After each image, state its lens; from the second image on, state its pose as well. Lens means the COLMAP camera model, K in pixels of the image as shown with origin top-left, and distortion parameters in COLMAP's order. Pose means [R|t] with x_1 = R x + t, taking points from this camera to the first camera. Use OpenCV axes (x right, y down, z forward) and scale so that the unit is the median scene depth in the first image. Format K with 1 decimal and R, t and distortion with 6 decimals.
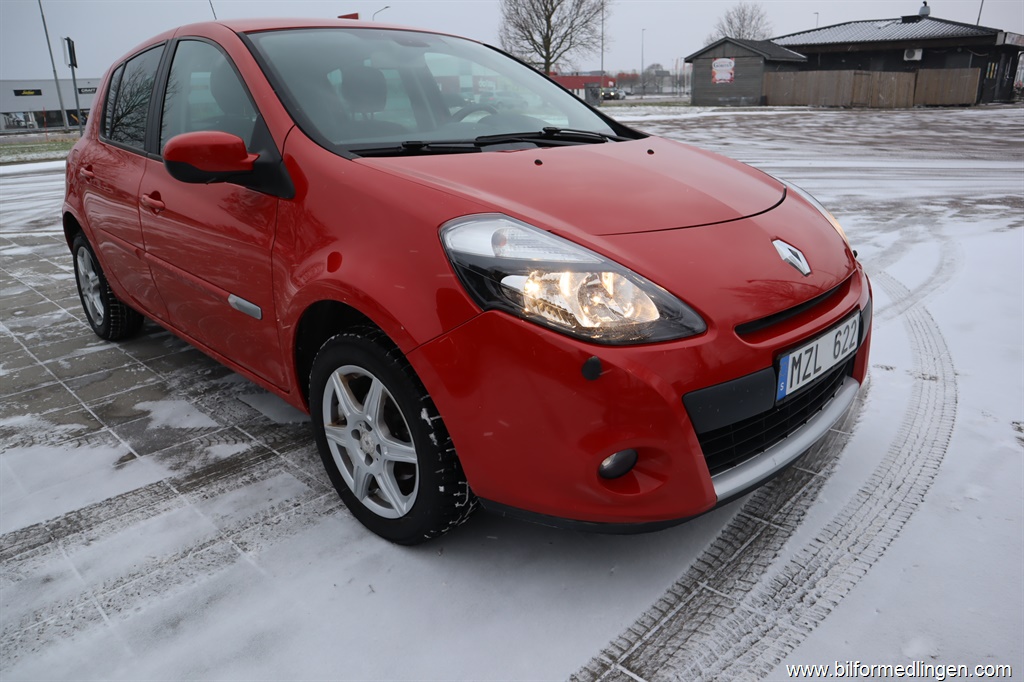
lens RADIAL K [[706.8, 0, 512.0], [0, 706.8, 341.0], [0, 0, 1]] dist [-0.131466, 0.088345]
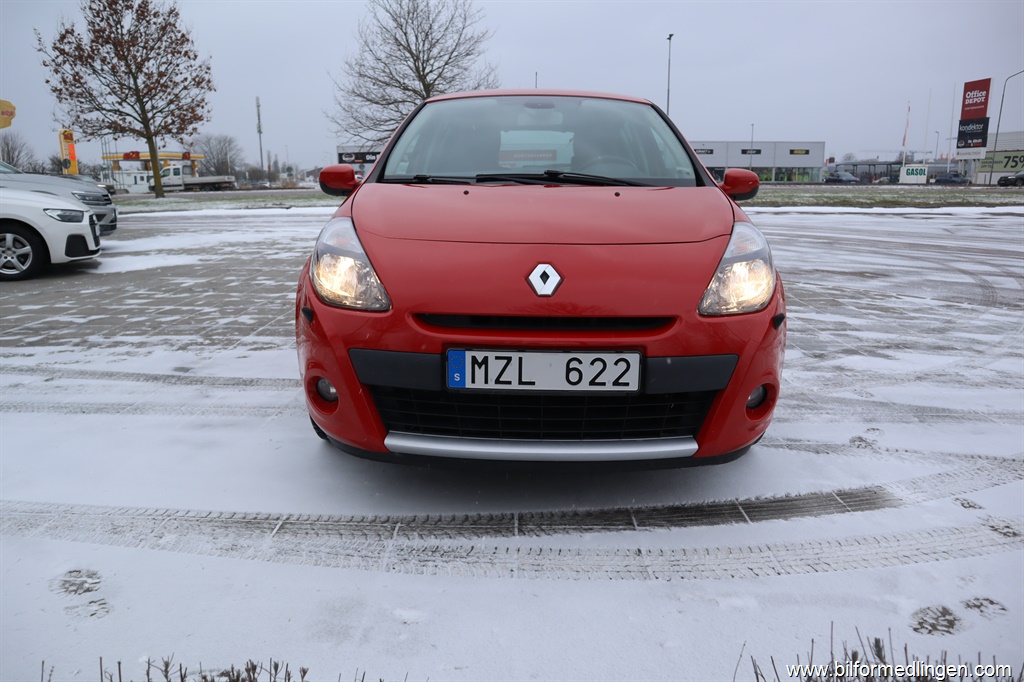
lens RADIAL K [[706.8, 0, 512.0], [0, 706.8, 341.0], [0, 0, 1]] dist [-0.131466, 0.088345]
pose [[0.687715, 0.188985, -0.700952, 0.740884], [-0.251801, 0.967680, 0.013852, -0.019062], [0.680914, 0.166974, 0.713074, 0.118870]]
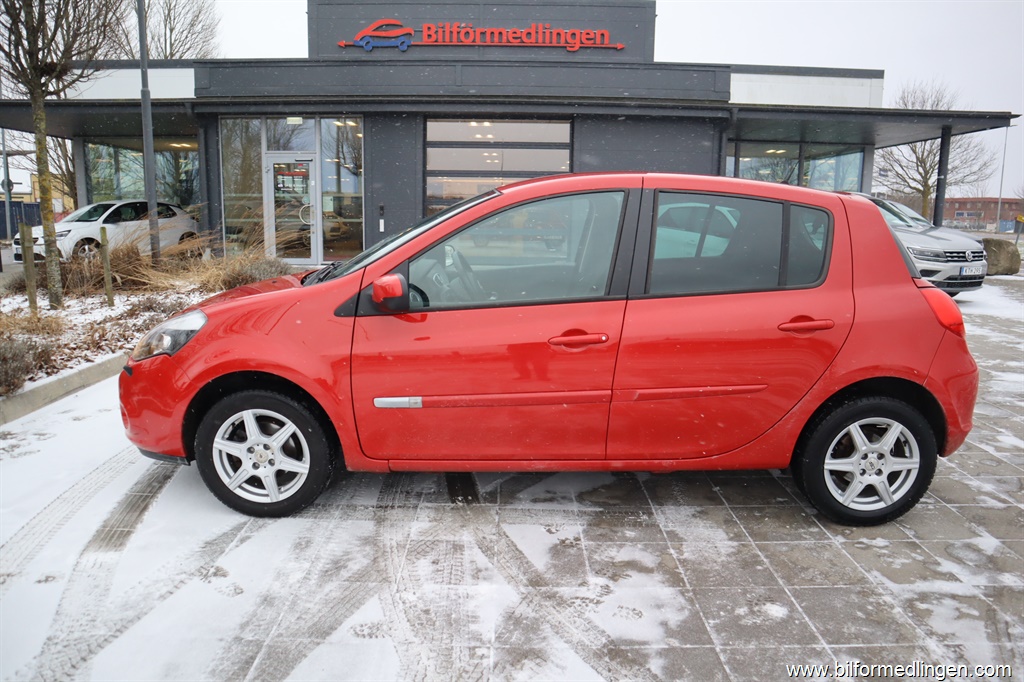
lens RADIAL K [[706.8, 0, 512.0], [0, 706.8, 341.0], [0, 0, 1]] dist [-0.131466, 0.088345]
pose [[-0.718897, 0.145649, -0.679686, 0.709210], [-0.218992, 0.880554, 0.420318, -0.736917], [0.659719, 0.451011, -0.601132, 1.871253]]
